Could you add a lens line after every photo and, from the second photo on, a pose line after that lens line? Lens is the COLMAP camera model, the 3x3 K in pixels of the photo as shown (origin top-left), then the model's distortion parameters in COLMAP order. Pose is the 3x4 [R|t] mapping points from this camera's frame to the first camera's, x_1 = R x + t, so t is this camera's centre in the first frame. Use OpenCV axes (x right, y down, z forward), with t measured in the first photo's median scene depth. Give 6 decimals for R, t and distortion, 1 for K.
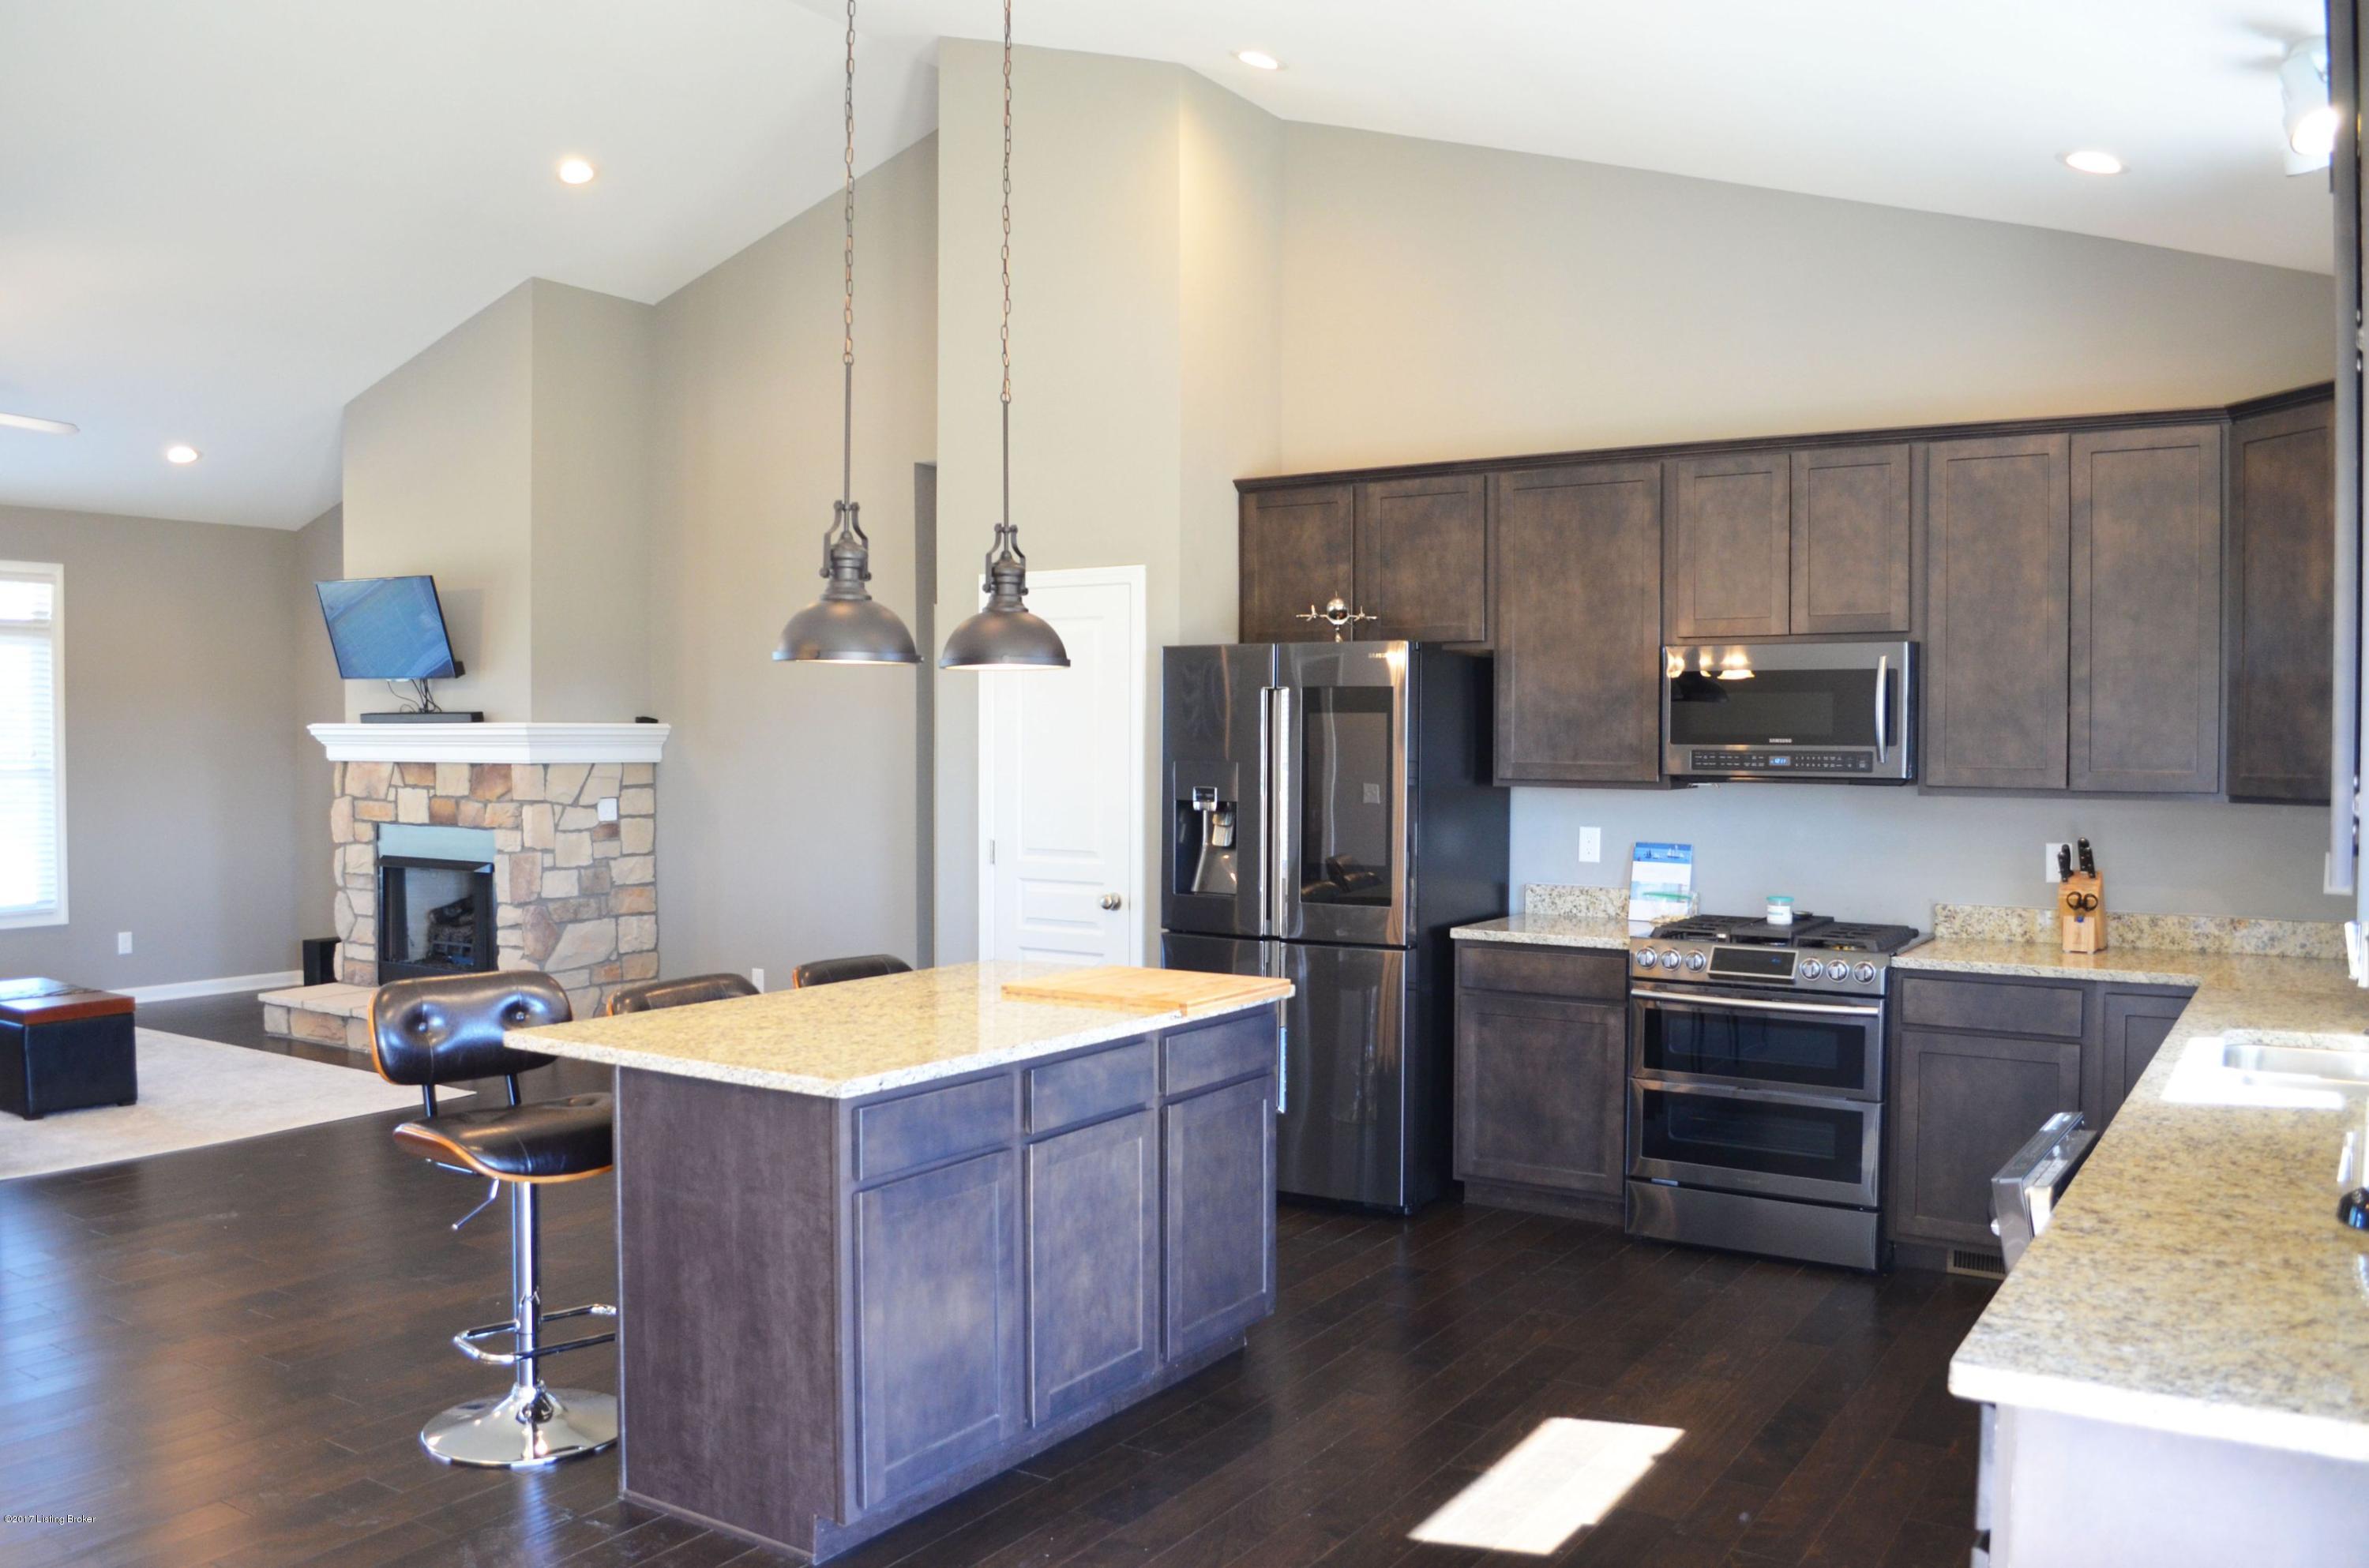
lens RADIAL K [[1857.3, 0, 1177.8], [0, 1857.3, 787.7], [0, 0, 1]] dist [-0.077482, -0.002806]
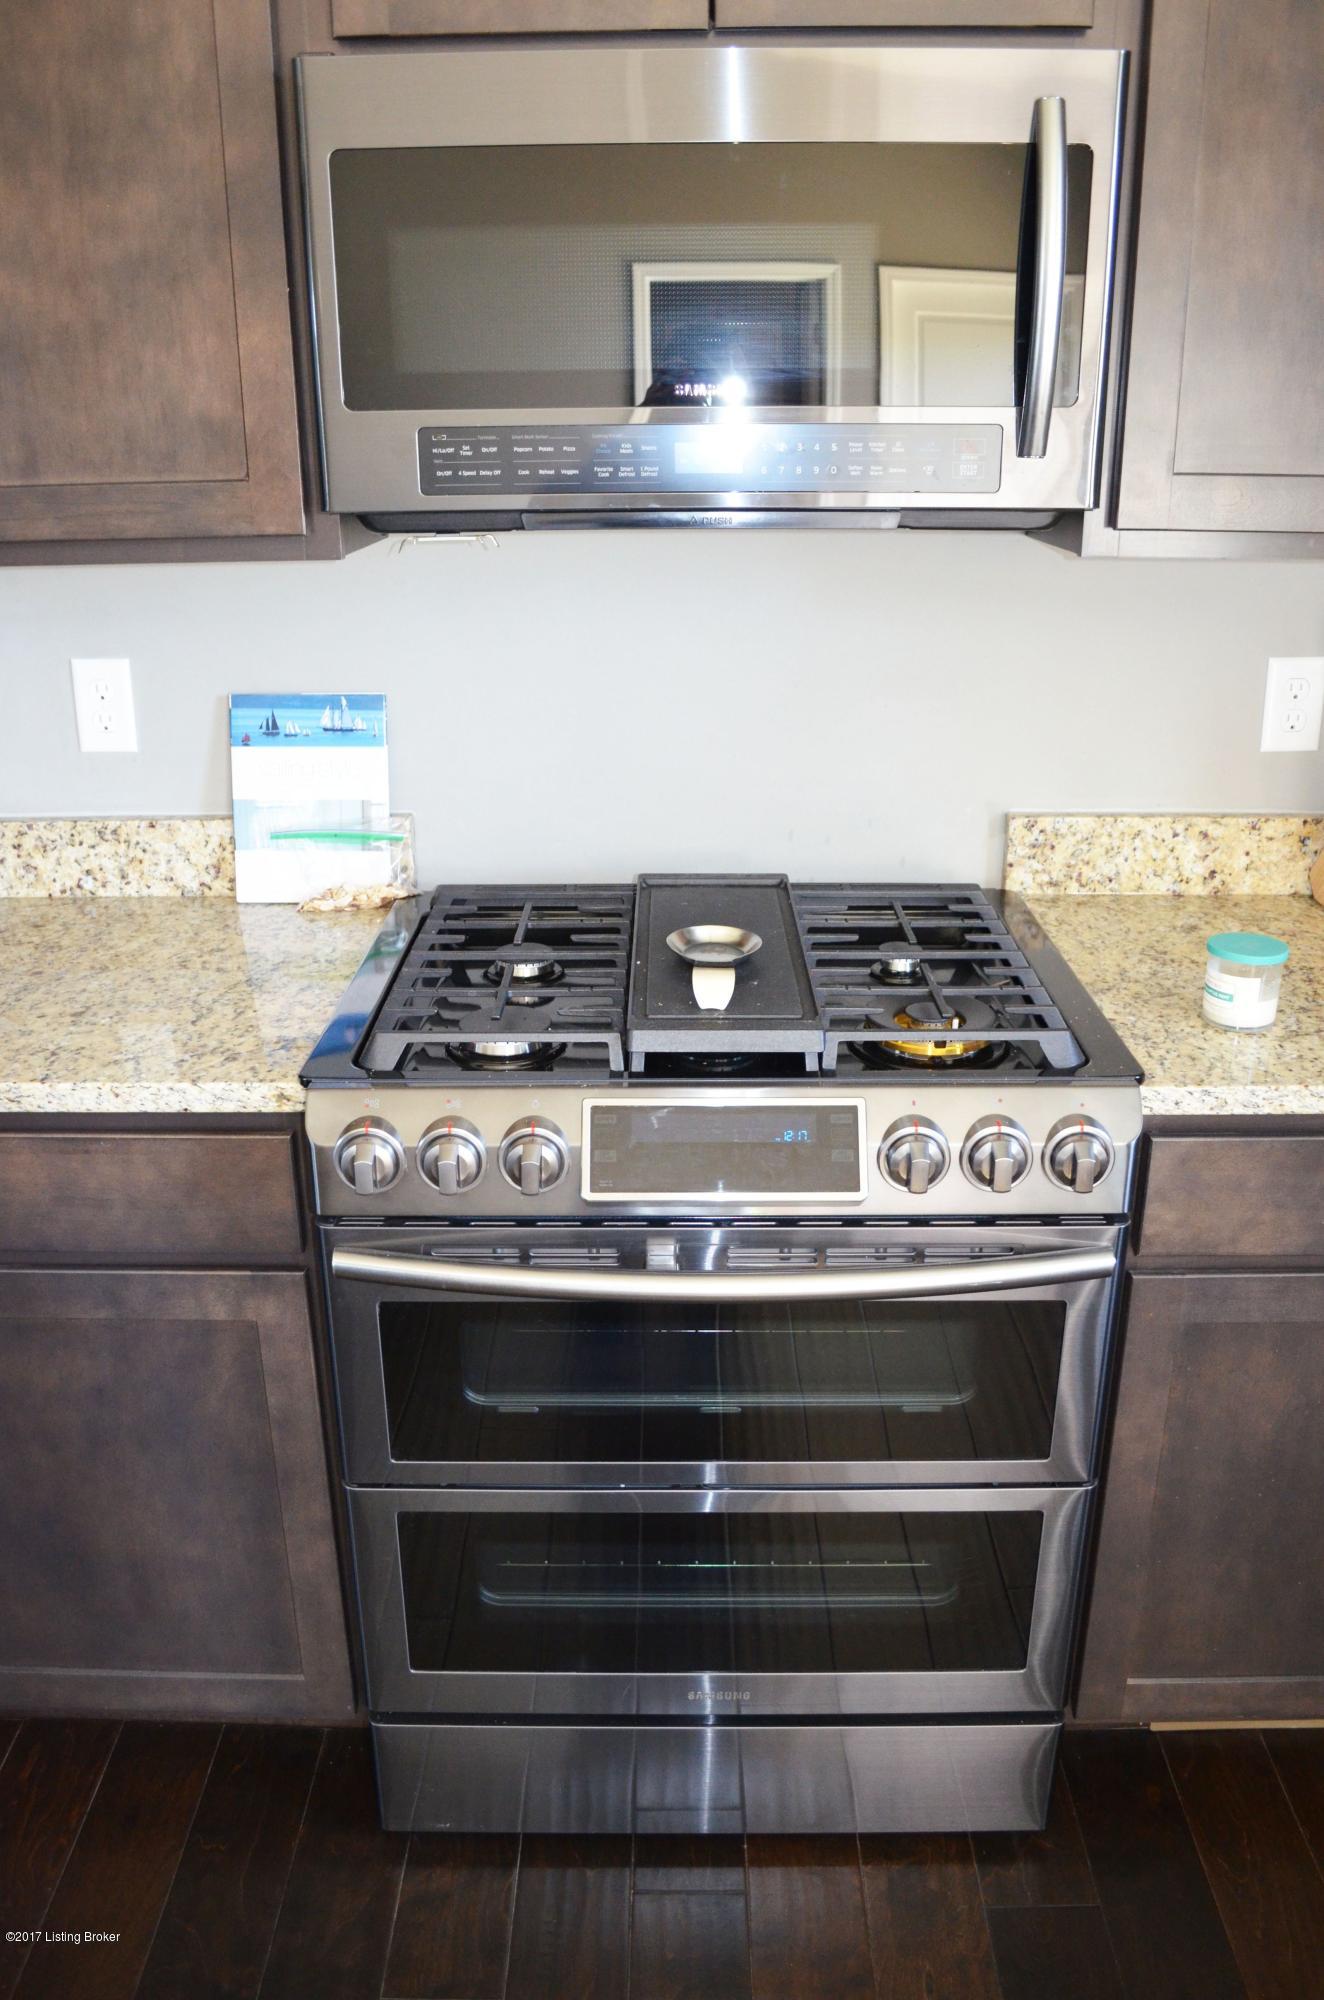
lens RADIAL K [[1568.1, 0, 657.1], [0, 1568.1, 1012.4], [0, 0, 1]] dist [-0.077482, -0.002806]
pose [[0.842082, -0.203713, 0.499398, 0.163981], [0.026471, 0.940422, 0.338978, -0.015342], [-0.538699, -0.272228, 0.797305, 0.747538]]
